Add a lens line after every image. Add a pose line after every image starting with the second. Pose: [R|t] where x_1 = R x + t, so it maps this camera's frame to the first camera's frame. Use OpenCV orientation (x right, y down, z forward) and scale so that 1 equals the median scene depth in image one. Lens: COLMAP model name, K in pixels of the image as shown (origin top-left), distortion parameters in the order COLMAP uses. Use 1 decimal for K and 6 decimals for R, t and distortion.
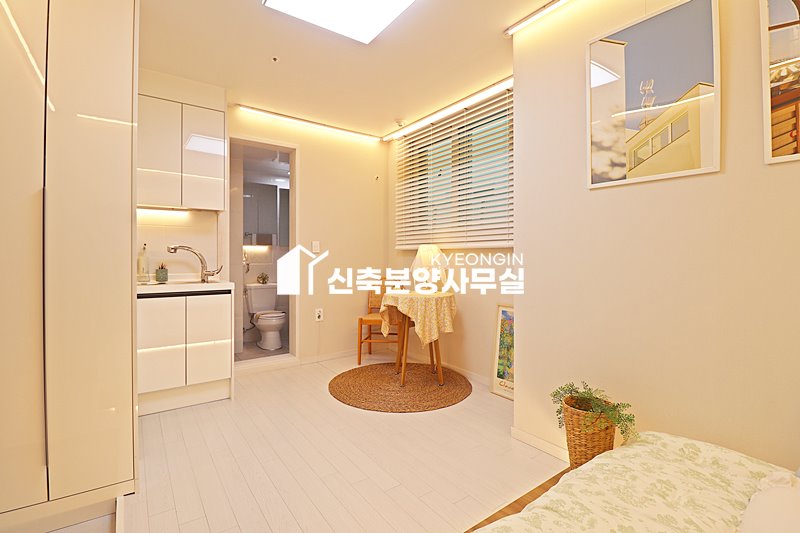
lens RADIAL K [[371.6, 0, 407.1], [0, 371.6, 258.2], [0, 0, 1]] dist [0.000385, -0.013445]
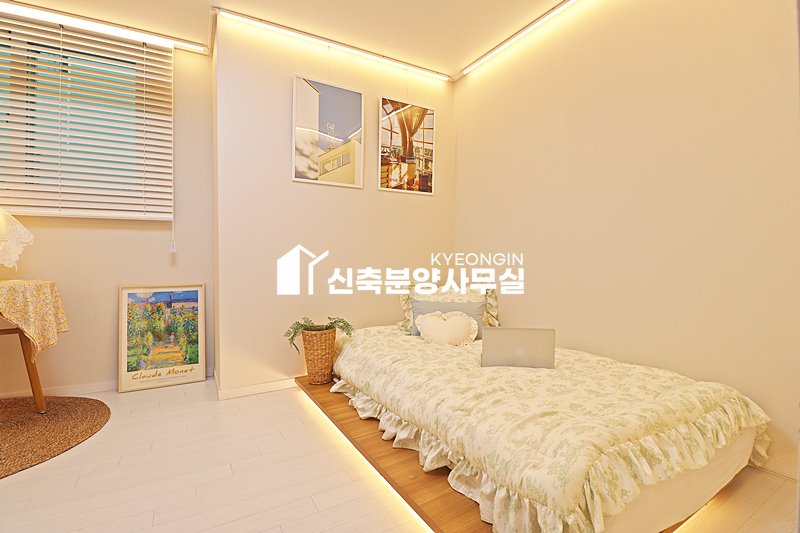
lens RADIAL K [[371.6, 0, 407.1], [0, 371.6, 258.2], [0, 0, 1]] dist [0.000385, -0.013445]
pose [[0.103898, -0.002627, 0.994585, -0.854138], [0.005041, 0.999985, 0.002115, 0.101518], [-0.994575, 0.004794, 0.103910, 0.450648]]
